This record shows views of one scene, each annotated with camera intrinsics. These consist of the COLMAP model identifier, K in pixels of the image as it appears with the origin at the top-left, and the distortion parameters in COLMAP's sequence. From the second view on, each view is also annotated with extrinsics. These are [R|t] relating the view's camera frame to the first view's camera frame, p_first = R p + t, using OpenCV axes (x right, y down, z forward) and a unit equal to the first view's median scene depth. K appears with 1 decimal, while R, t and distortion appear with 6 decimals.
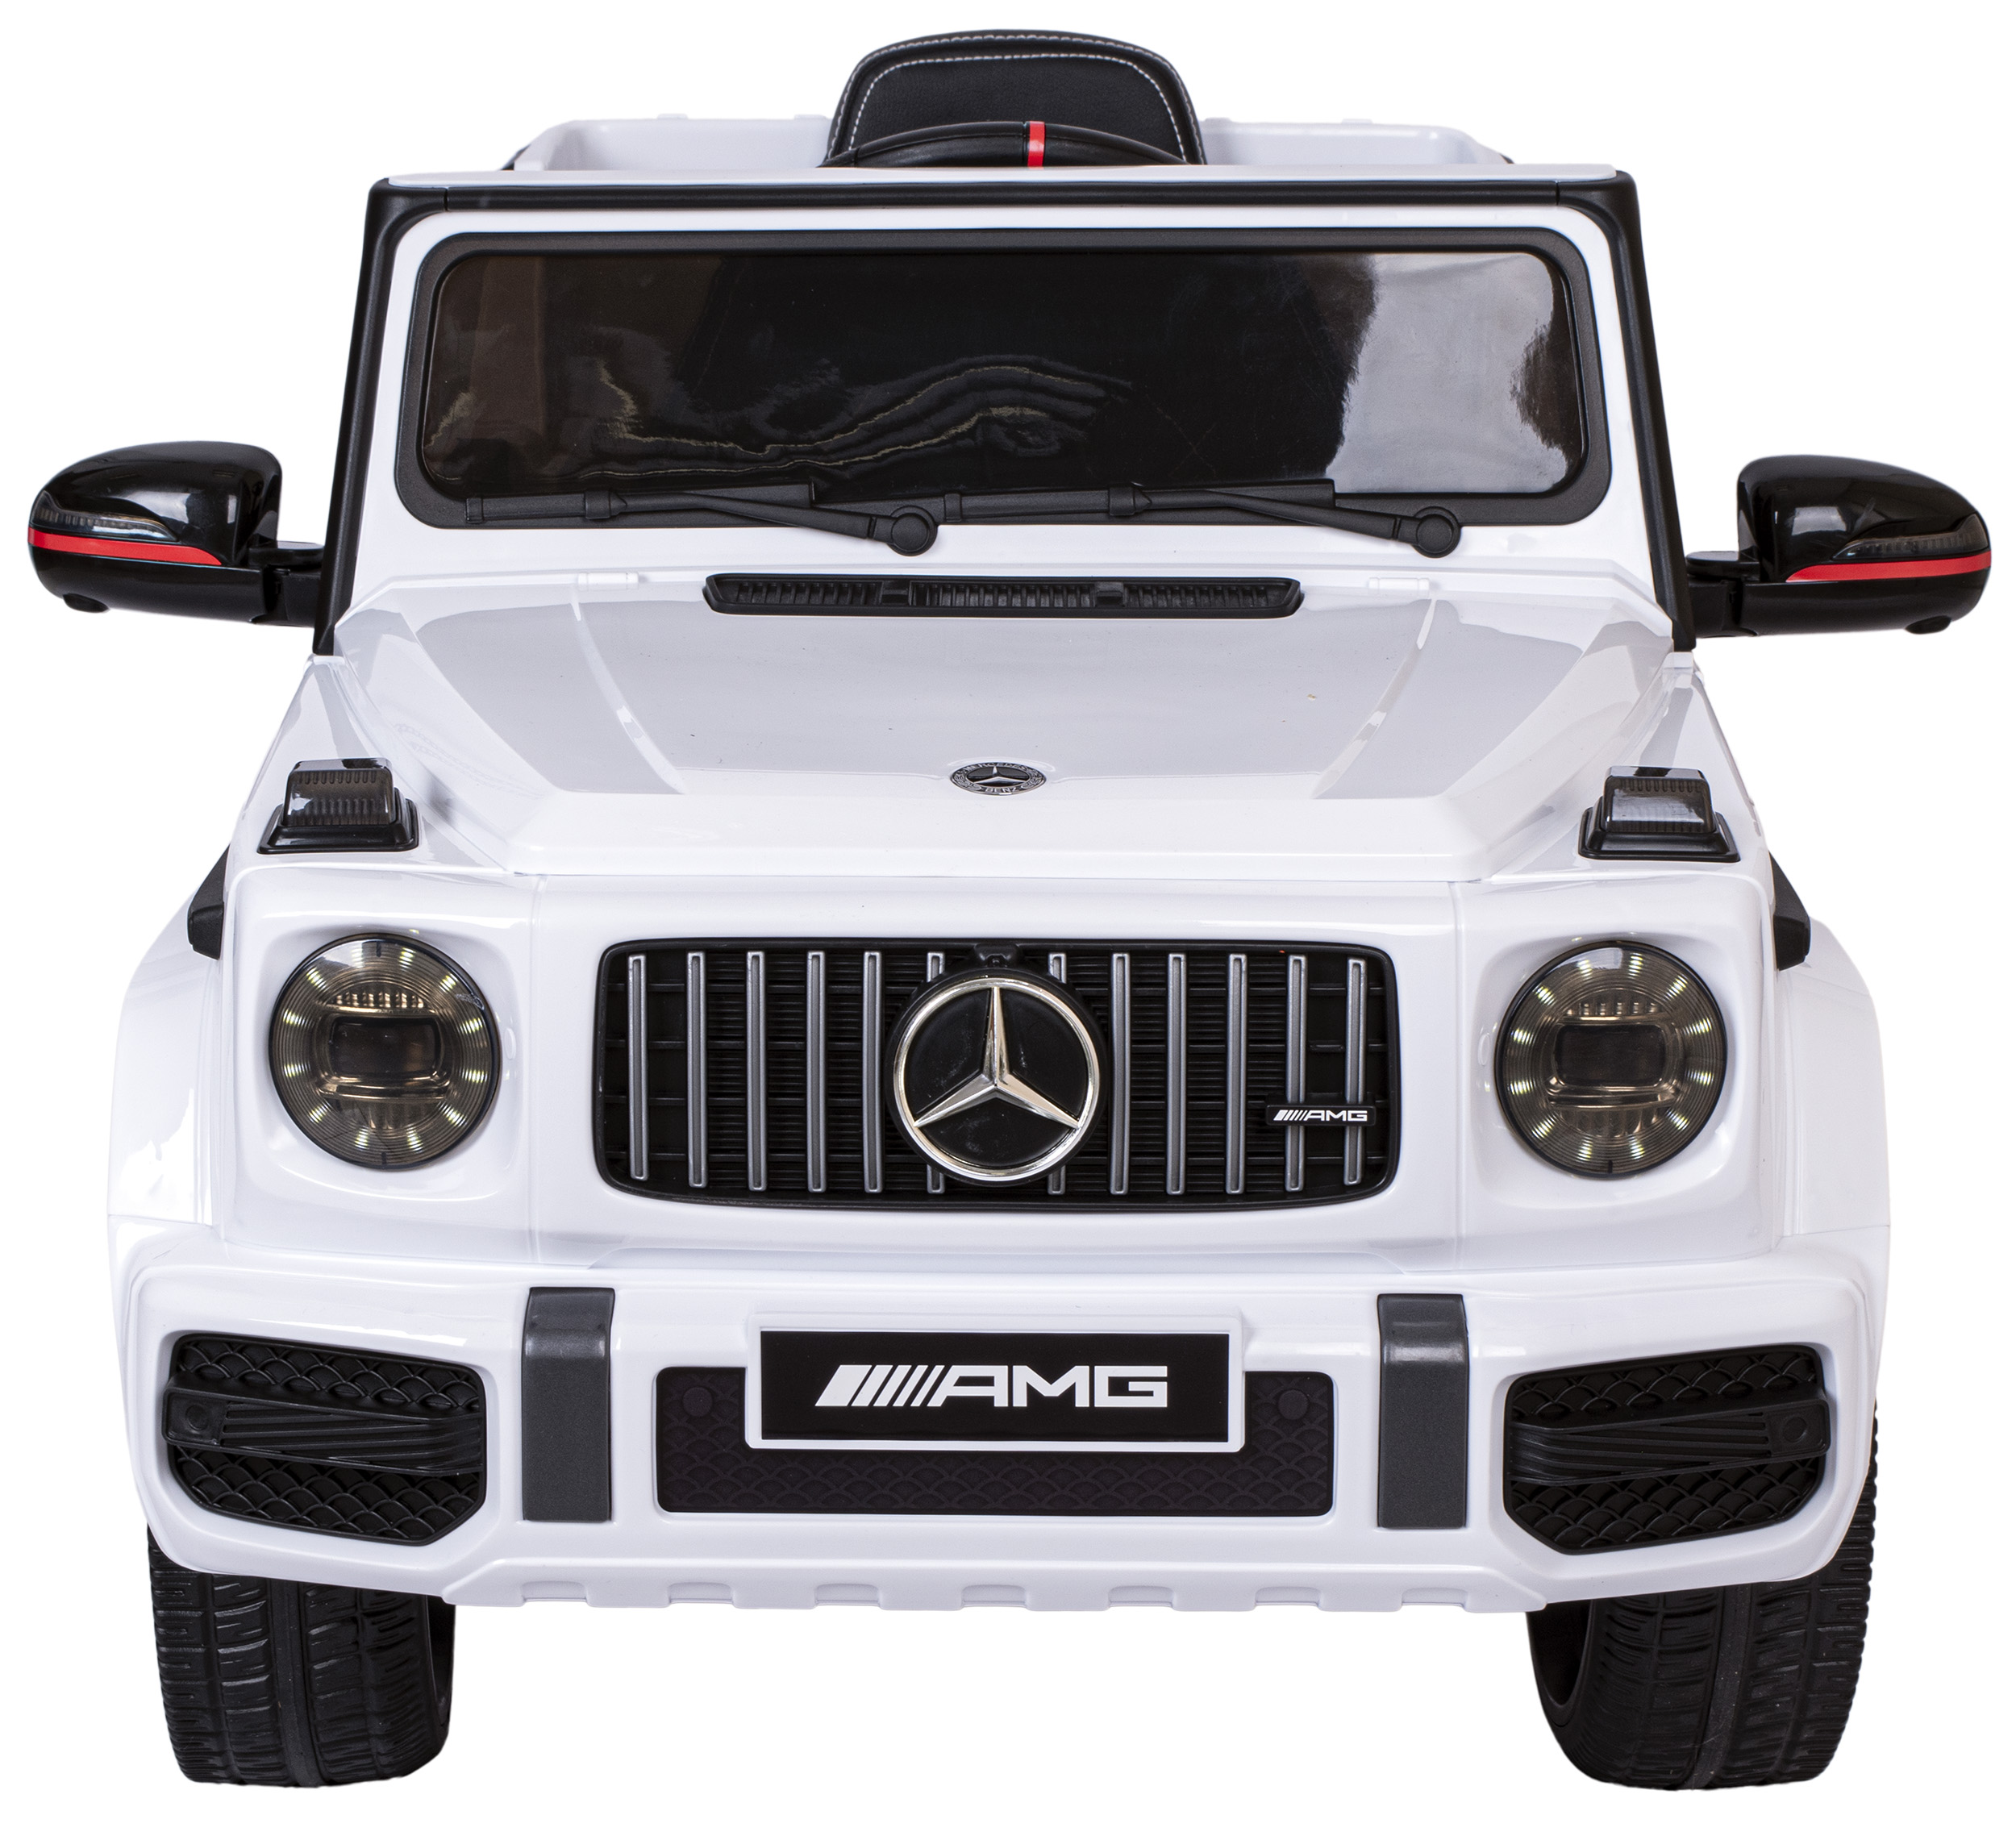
lens RADIAL K [[6027.3, 0, 1008.0], [0, 6027.3, 918.0], [0, 0, 1]] dist [0.001396, -0.510041]
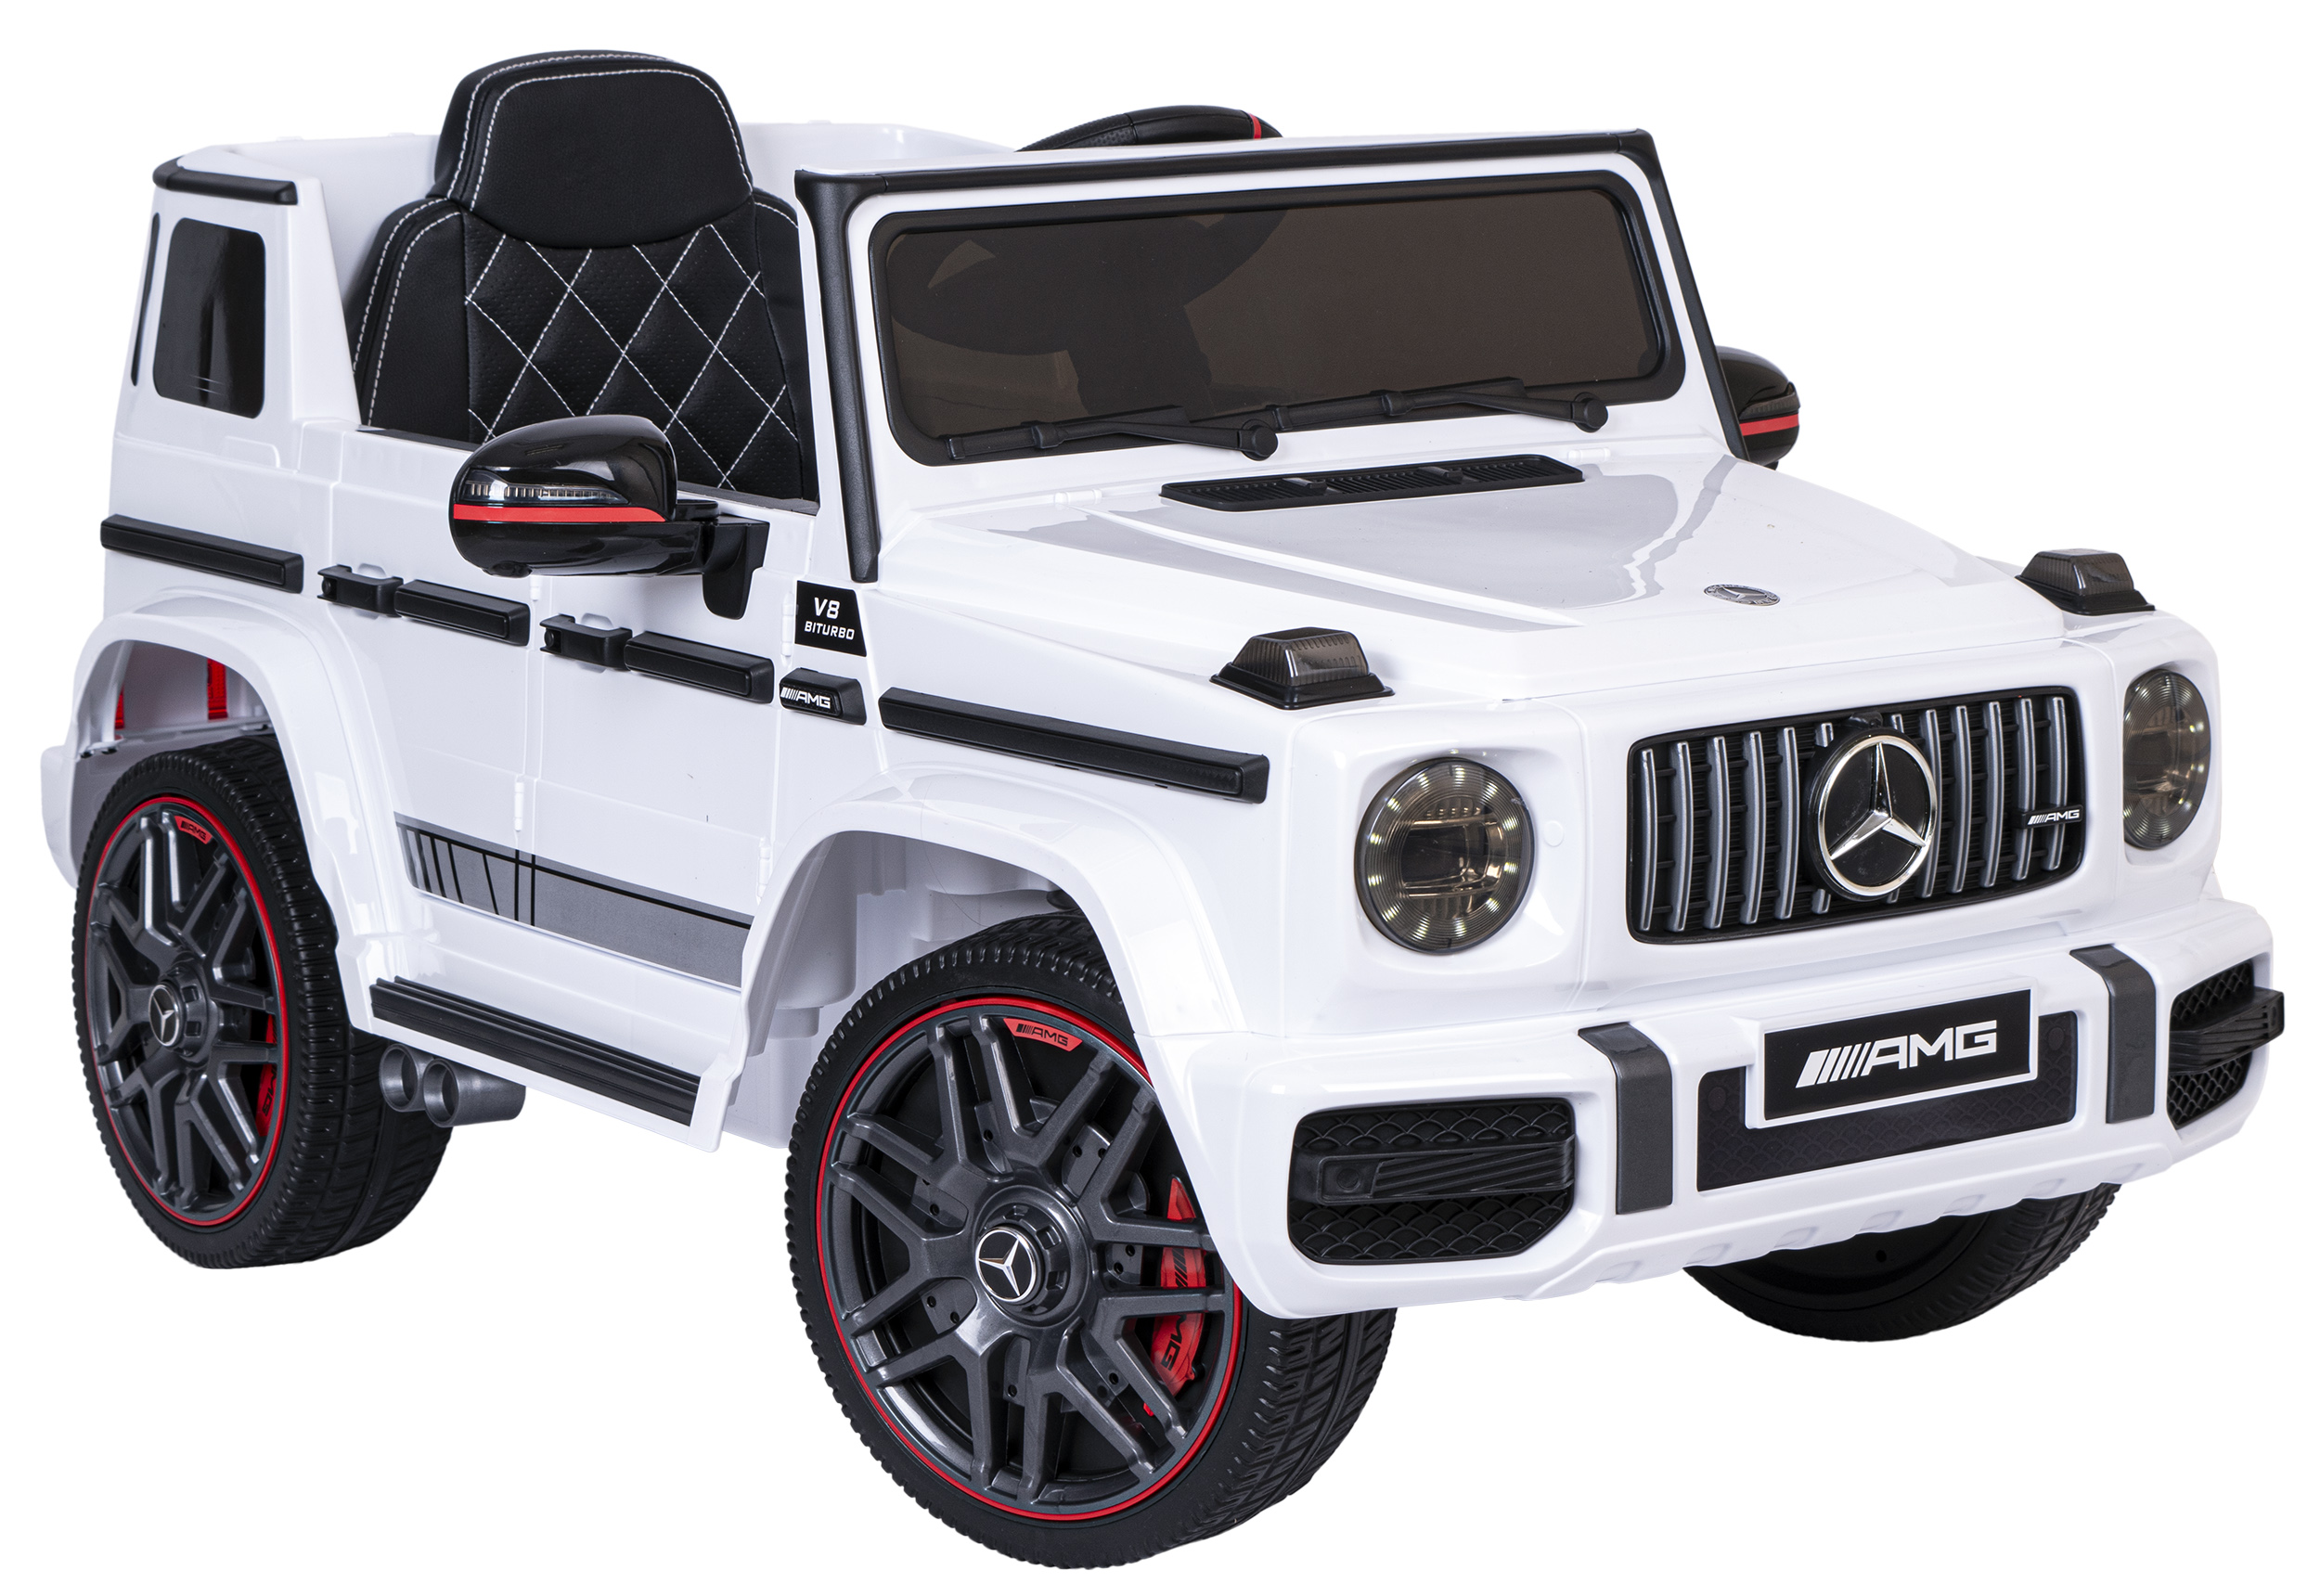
lens RADIAL K [[5904.6, 0, 1160.0], [0, 5904.6, 798.0], [0, 0, 1]] dist [0.072096, 0.007666]
pose [[0.783580, -0.103168, 0.612665, -0.892061], [0.123133, 0.992344, 0.009620, -0.007894], [-0.608967, 0.067901, 0.790284, 0.095699]]
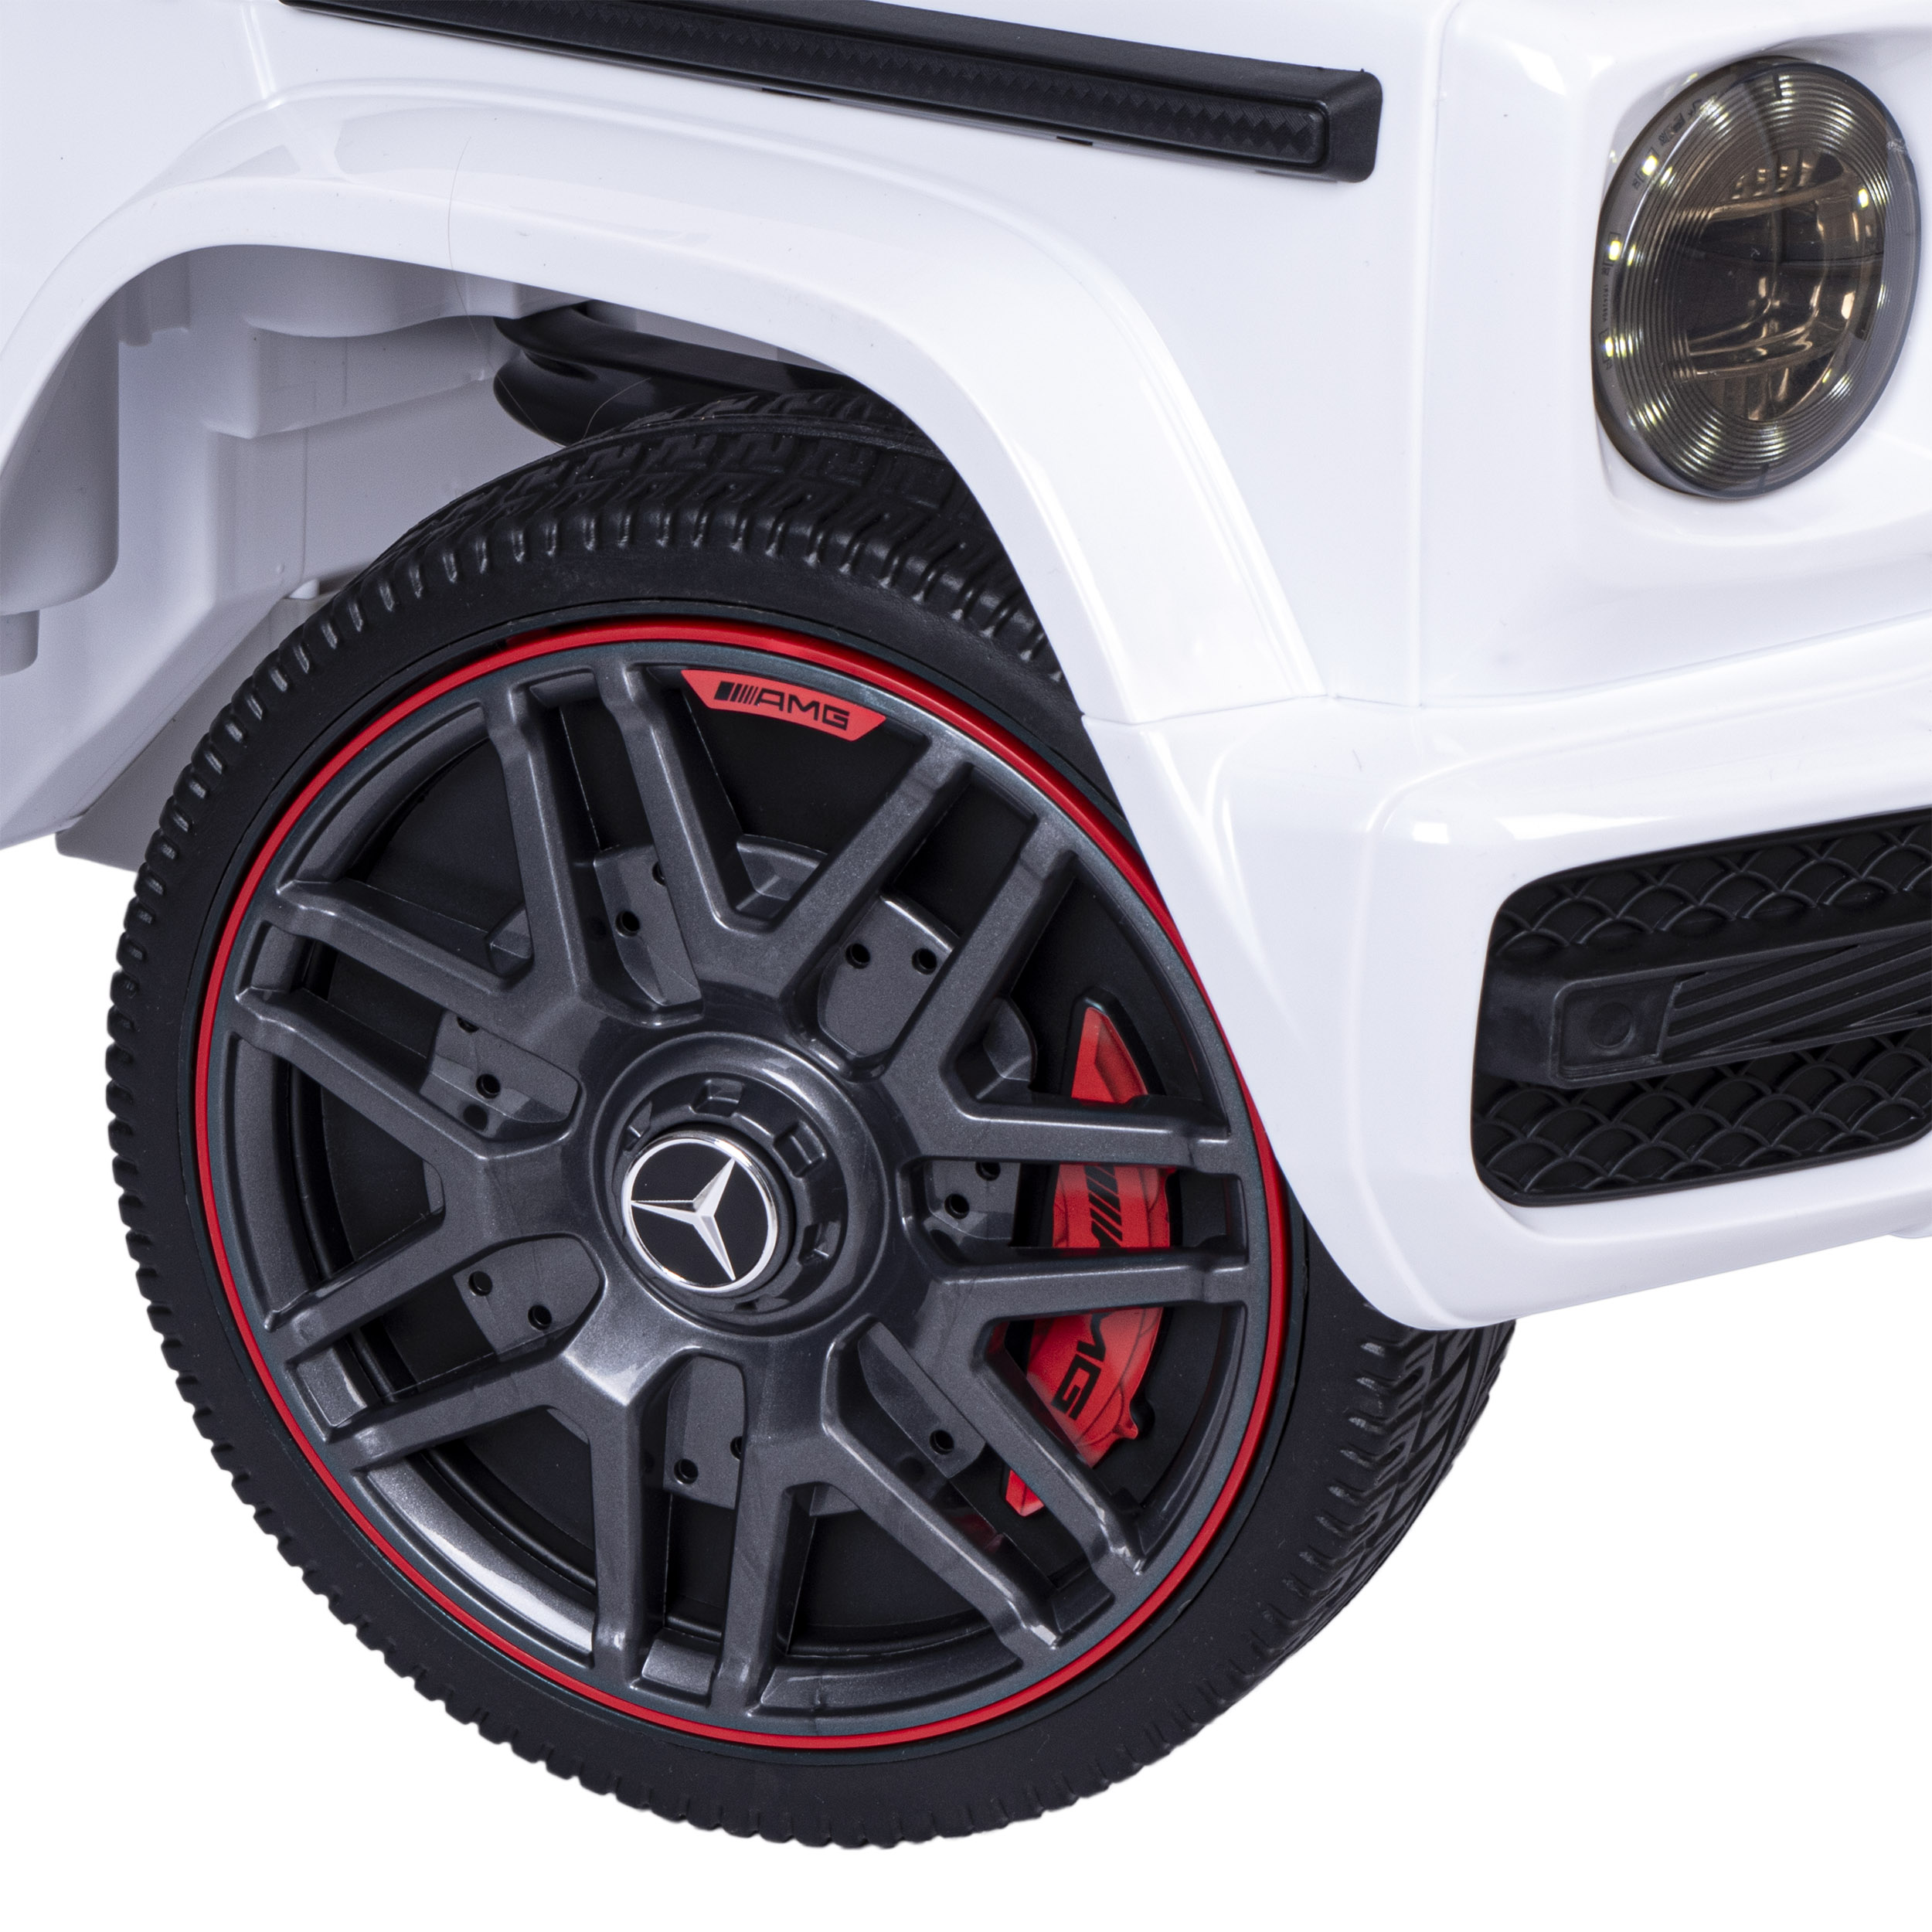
lens RADIAL K [[8552.2, 0, 966.0], [0, 8552.2, 966.0], [0, 0, 1]] dist [0.112246, -3.575930]
pose [[0.605571, -0.238534, 0.759201, -0.756387], [0.148467, 0.971134, 0.186697, -0.072848], [-0.781820, -0.000342, 0.623505, 0.587652]]
